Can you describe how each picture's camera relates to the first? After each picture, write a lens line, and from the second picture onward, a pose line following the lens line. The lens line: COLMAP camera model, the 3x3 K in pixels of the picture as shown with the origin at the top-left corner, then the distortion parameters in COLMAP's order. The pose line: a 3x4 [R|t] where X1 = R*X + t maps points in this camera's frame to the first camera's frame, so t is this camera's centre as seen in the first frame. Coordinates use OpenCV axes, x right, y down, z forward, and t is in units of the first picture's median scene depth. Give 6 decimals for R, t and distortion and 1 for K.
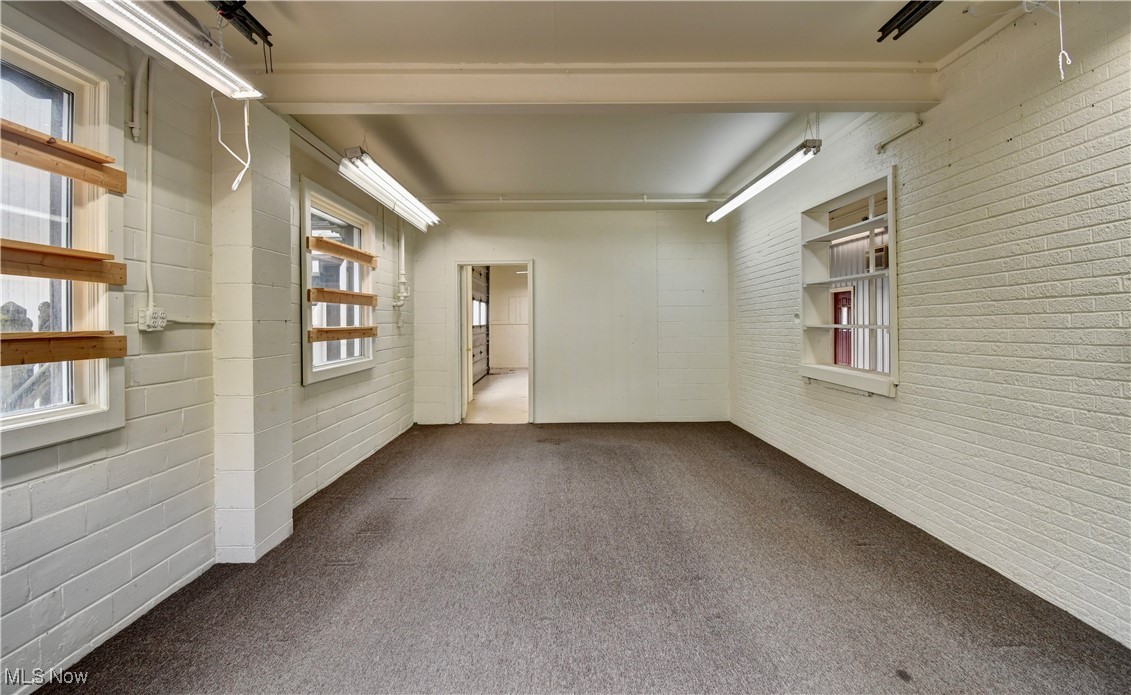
lens RADIAL K [[502.0, 0, 558.7], [0, 502.0, 323.0], [0, 0, 1]] dist [0.020777, -0.026193]
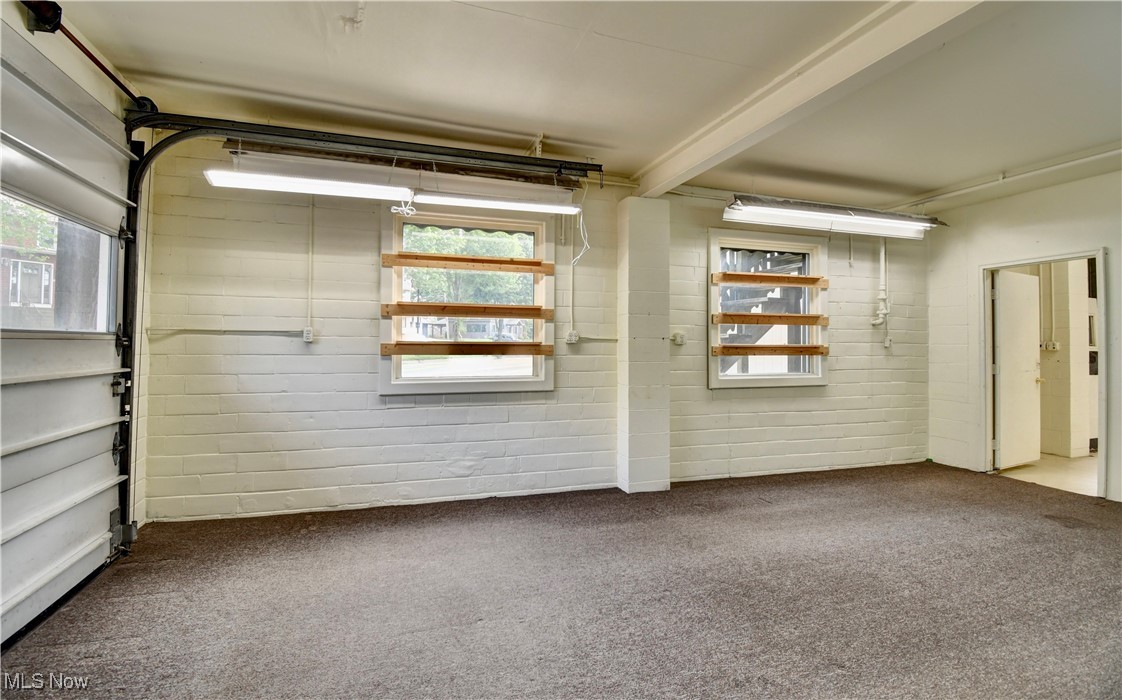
lens RADIAL K [[495.8, 0, 552.1], [0, 495.8, 331.4], [0, 0, 1]] dist [0.001728, -0.017911]
pose [[0.303592, -0.012517, -0.952720, 0.712160], [-0.011558, 0.999792, -0.016818, 0.003328], [0.952732, 0.016118, 0.303384, 0.272958]]
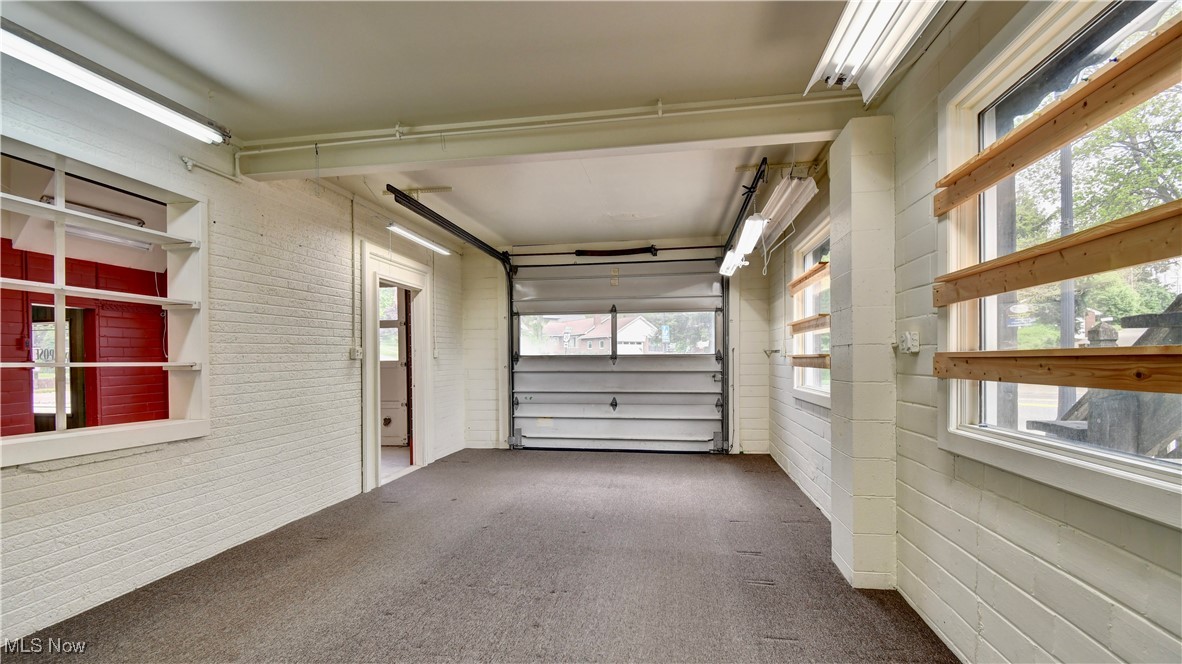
lens RADIAL K [[520.9, 0, 589.4], [0, 520.9, 362.5], [0, 0, 1]] dist [0.014698, -0.020772]
pose [[-0.985337, 0.016001, 0.169868, -0.242949], [0.017486, 0.999821, 0.007248, 0.013856], [-0.169722, 0.010112, -0.985440, 2.012992]]
